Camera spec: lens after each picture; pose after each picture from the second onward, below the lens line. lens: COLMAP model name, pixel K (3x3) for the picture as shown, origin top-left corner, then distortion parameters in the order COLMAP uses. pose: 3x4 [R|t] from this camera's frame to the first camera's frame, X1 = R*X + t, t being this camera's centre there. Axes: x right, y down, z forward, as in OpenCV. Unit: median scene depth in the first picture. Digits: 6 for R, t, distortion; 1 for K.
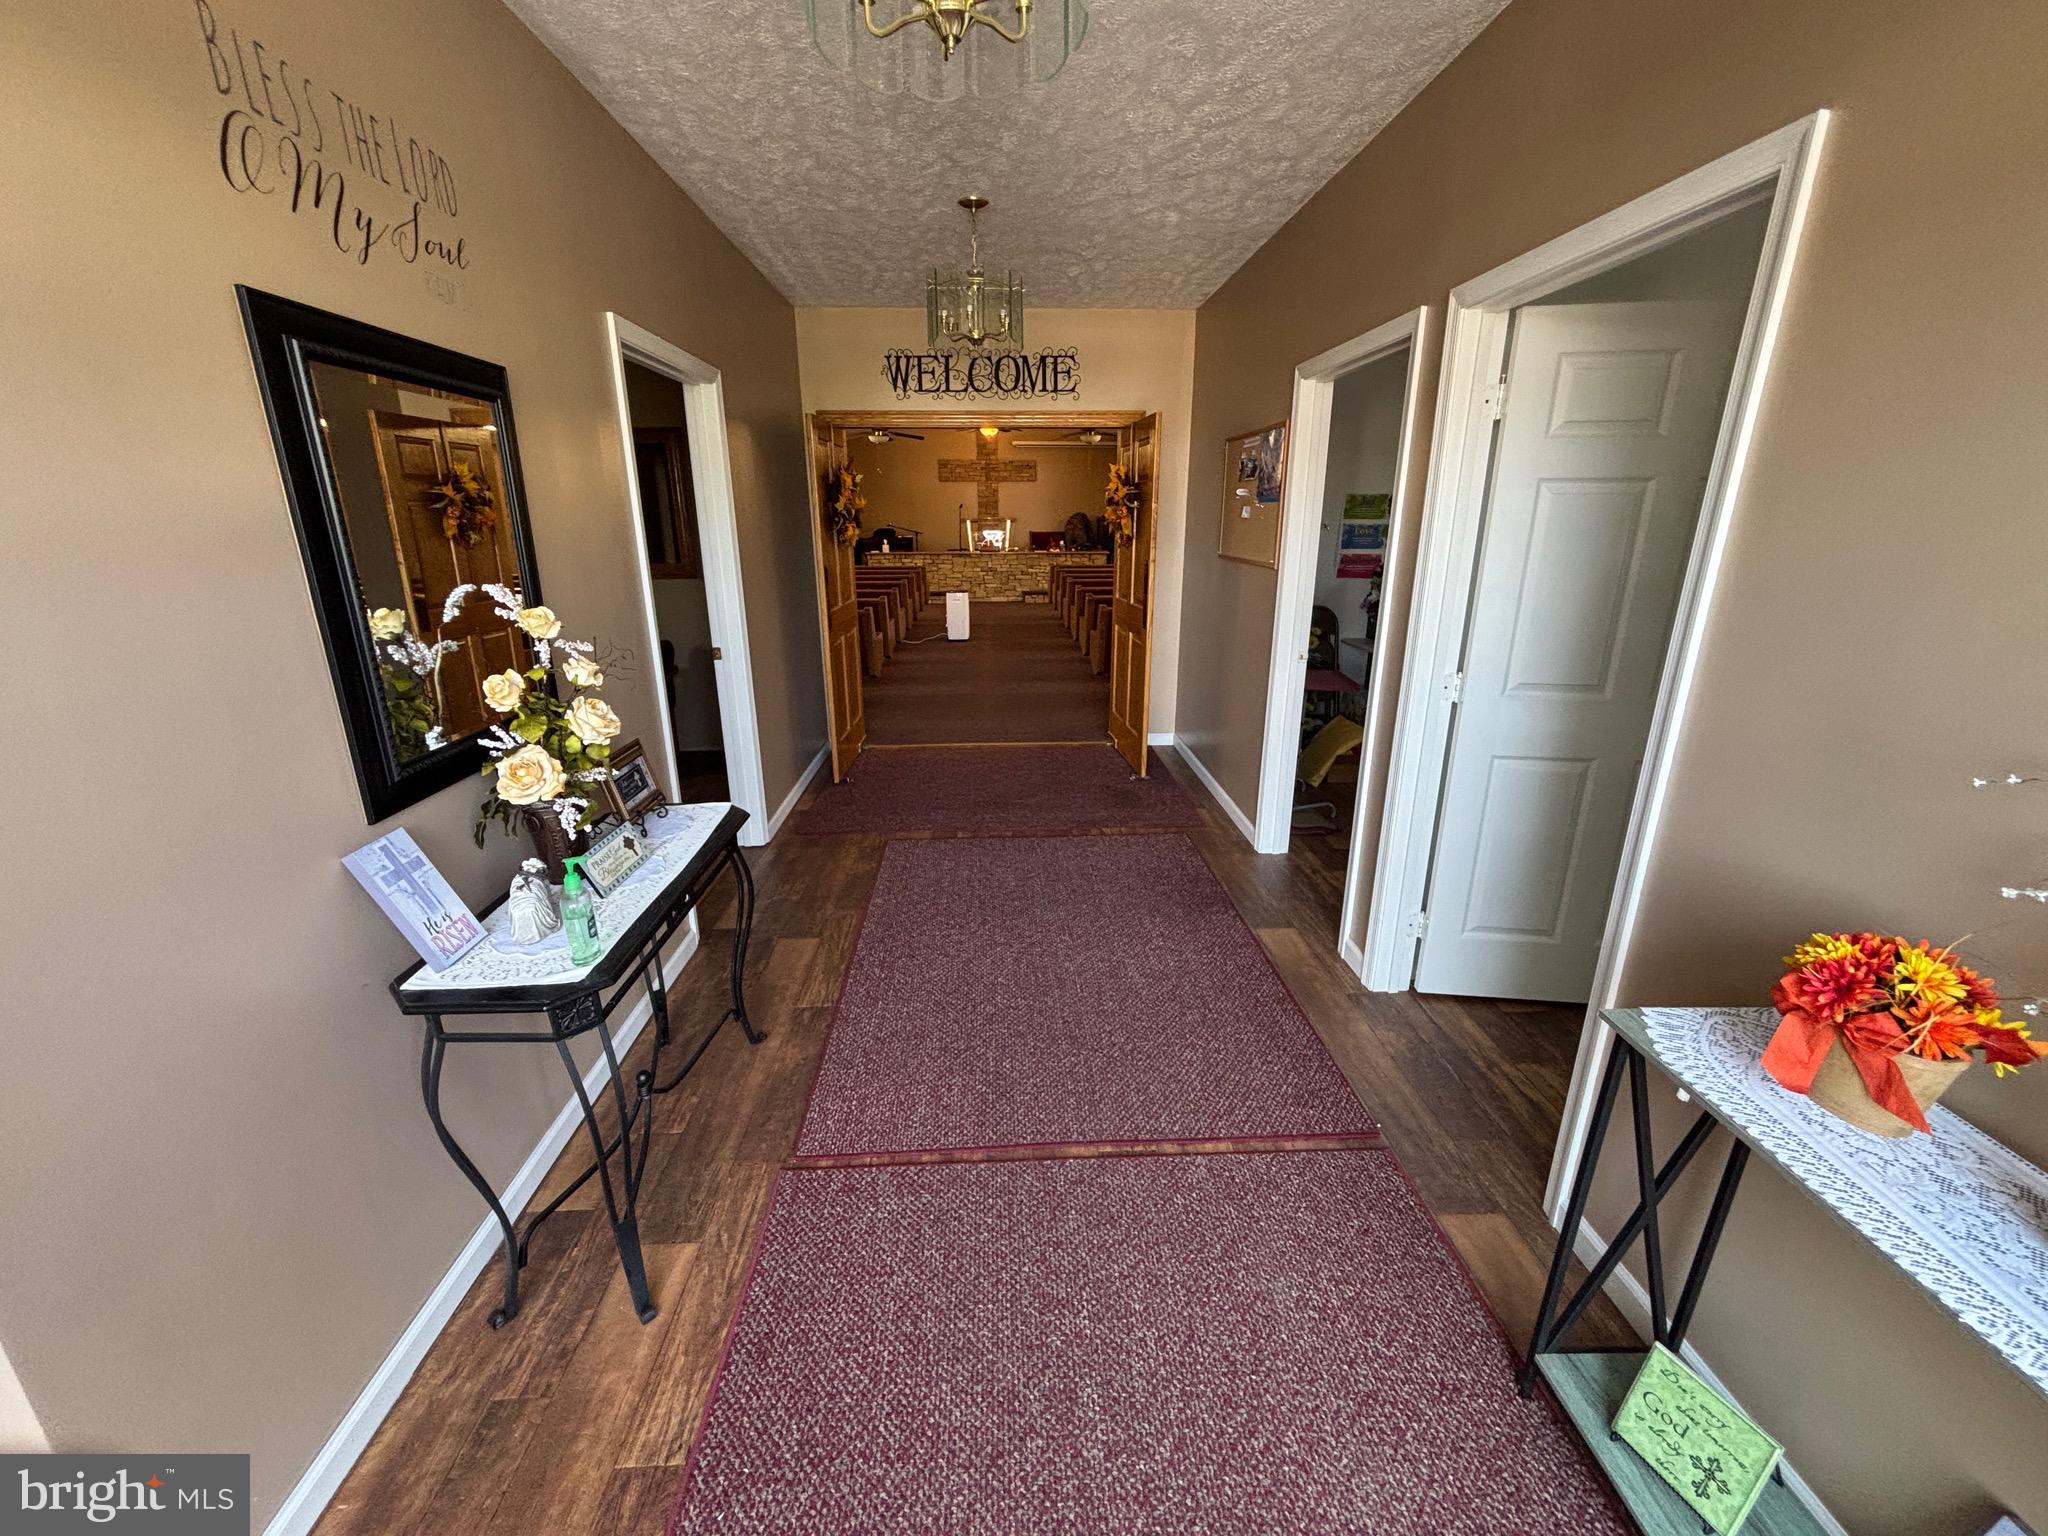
lens RADIAL K [[822.7, 0, 1022.9], [0, 822.7, 780.1], [0, 0, 1]] dist [0.000426, -0.000004]
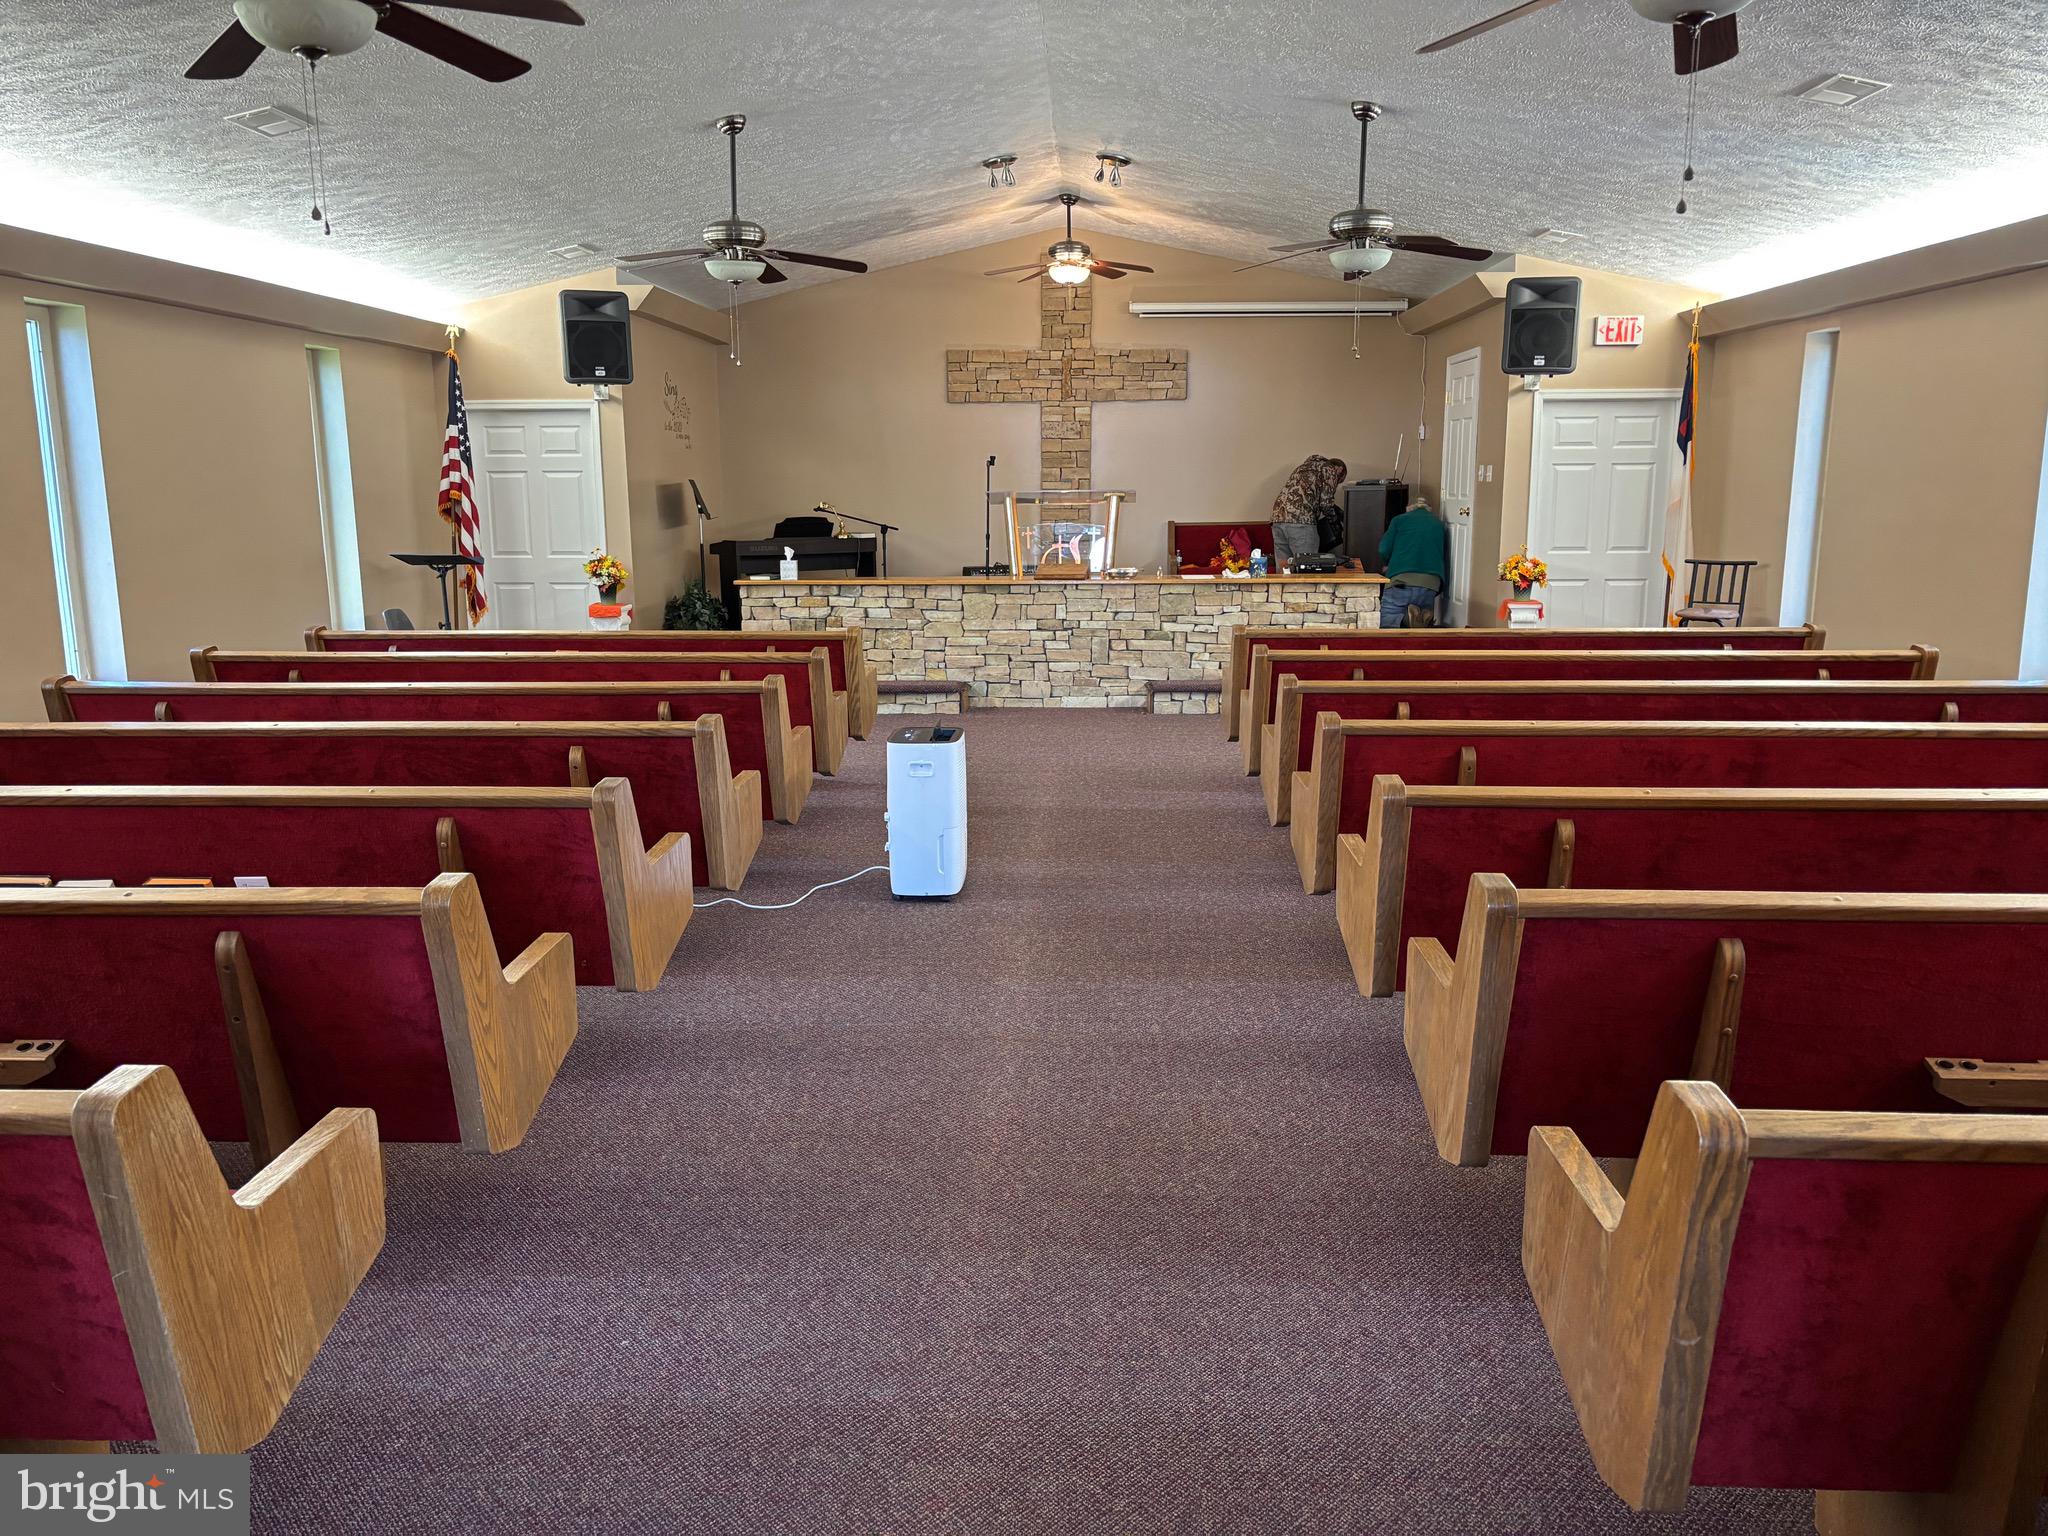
lens RADIAL K [[1548.0, 0, 1017.2], [0, 1548.0, 776.6], [0, 0, 1]] dist [0.042636, -0.041927]
pose [[0.996369, 0.013908, -0.083997, 0.000280], [-0.024164, 0.992193, -0.122348, -0.307017], [0.081640, 0.123933, 0.988926, 0.945355]]
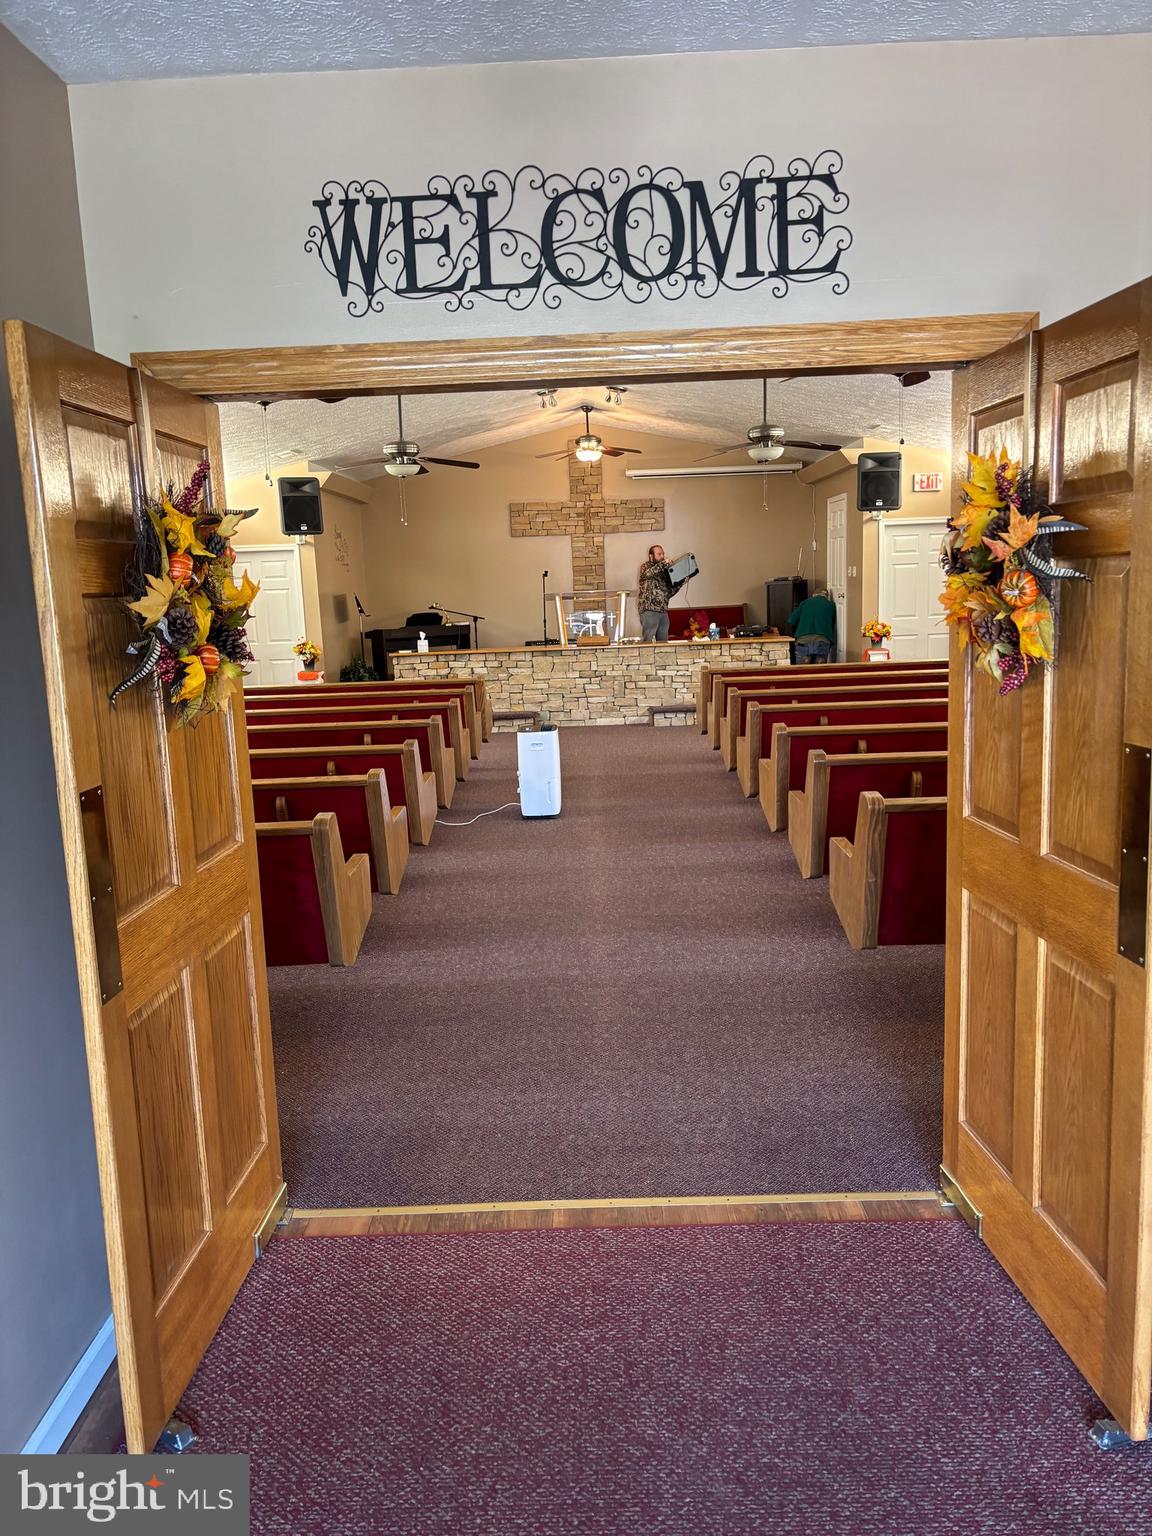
lens RADIAL K [[1161.0, 0, 574.3], [0, 1161.0, 775.5], [0, 0, 1]] dist [0.042636, -0.041927]
pose [[0.998099, -0.026506, -0.055648, -0.028996], [0.018203, 0.989303, -0.144732, -0.181872], [0.058889, 0.143444, 0.987905, 0.519265]]
